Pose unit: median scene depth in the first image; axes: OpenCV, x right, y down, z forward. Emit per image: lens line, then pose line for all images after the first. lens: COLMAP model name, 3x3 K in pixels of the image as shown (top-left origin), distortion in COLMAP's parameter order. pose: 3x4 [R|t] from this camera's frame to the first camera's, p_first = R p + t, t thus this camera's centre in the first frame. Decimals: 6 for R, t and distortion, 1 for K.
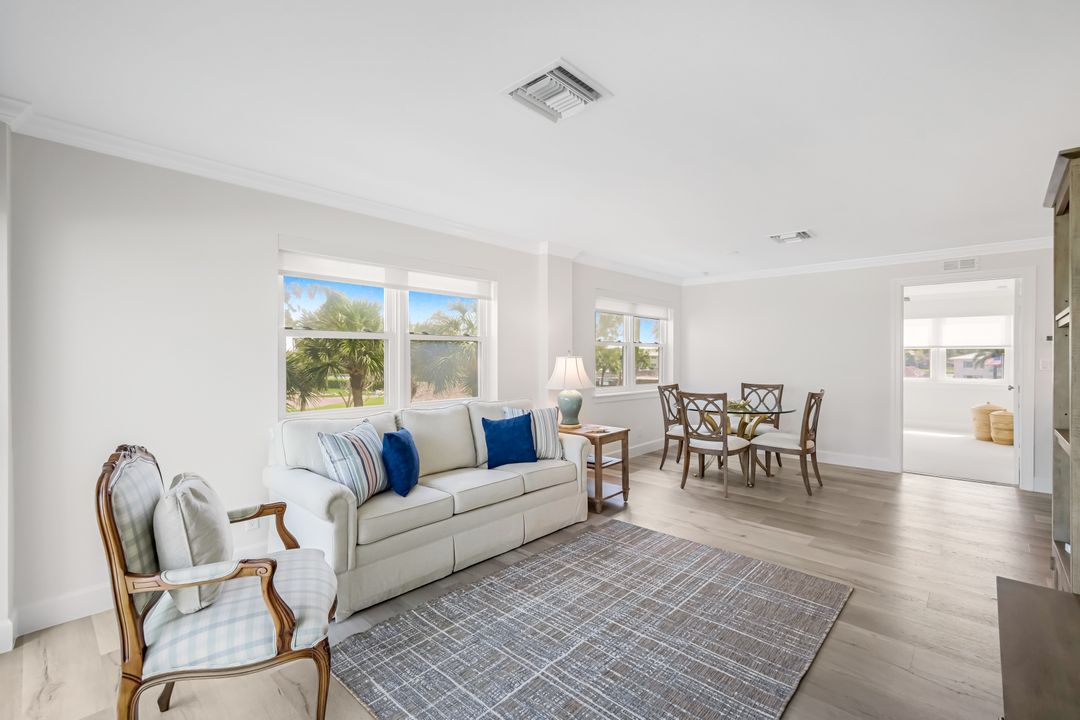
lens RADIAL K [[476.5, 0, 541.3], [0, 476.5, 355.3], [0, 0, 1]] dist [0.008093, -0.000892]
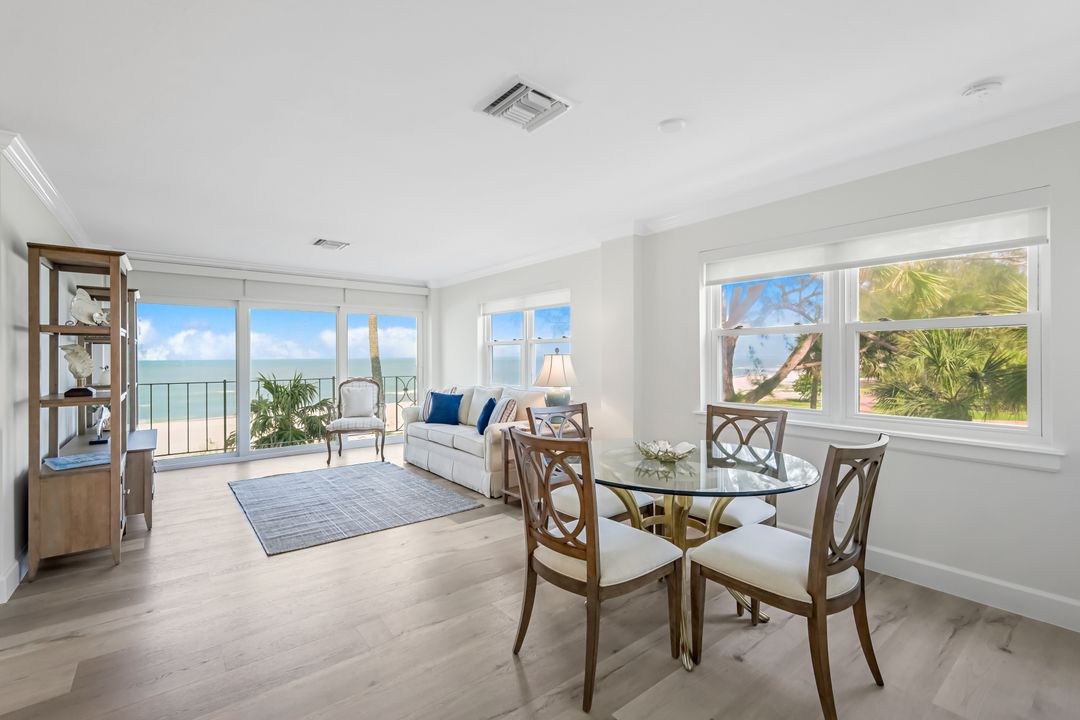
lens RADIAL K [[476.5, 0, 542.0], [0, 476.5, 354.4], [0, 0, 1]] dist [0.008093, -0.000892]
pose [[-0.151808, -0.007640, -0.988380, 1.033349], [0.002227, 0.999965, -0.008071, 0.011040], [0.988407, -0.003426, -0.151786, 1.116685]]
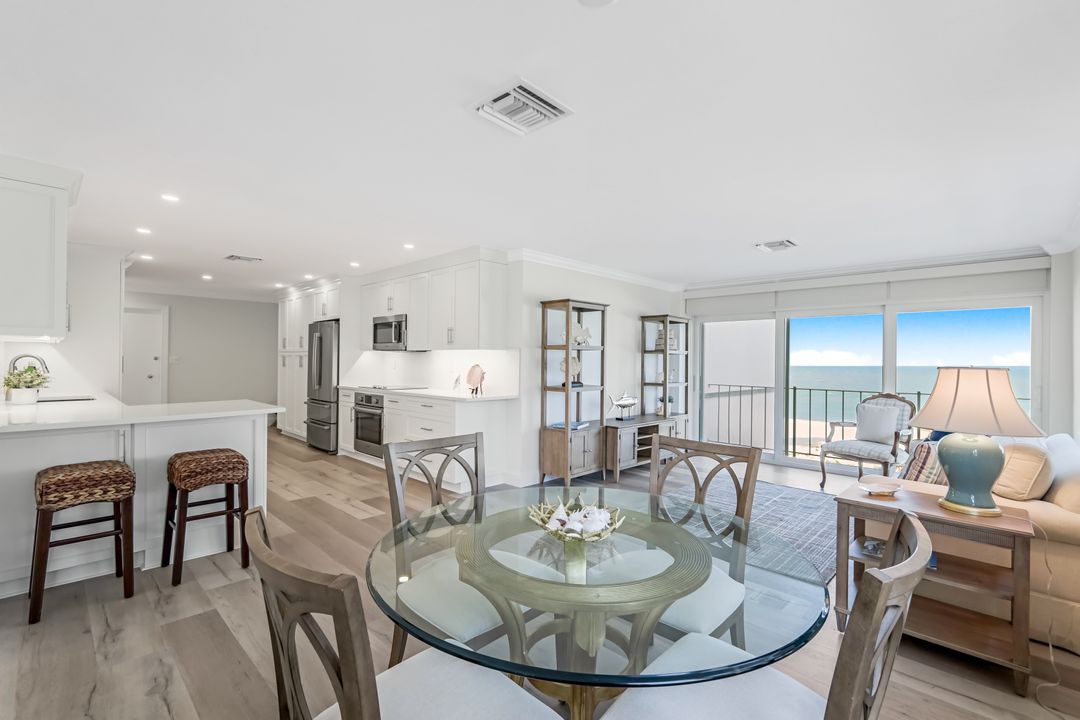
lens RADIAL K [[476.5, 0, 544.0], [0, 476.5, 362.4], [0, 0, 1]] dist [0.008093, -0.000892]
pose [[-0.999753, -0.015556, 0.015865, 0.496351], [-0.015477, 0.999867, 0.005044, 0.001387], [-0.015942, 0.004798, -0.999861, 1.503575]]
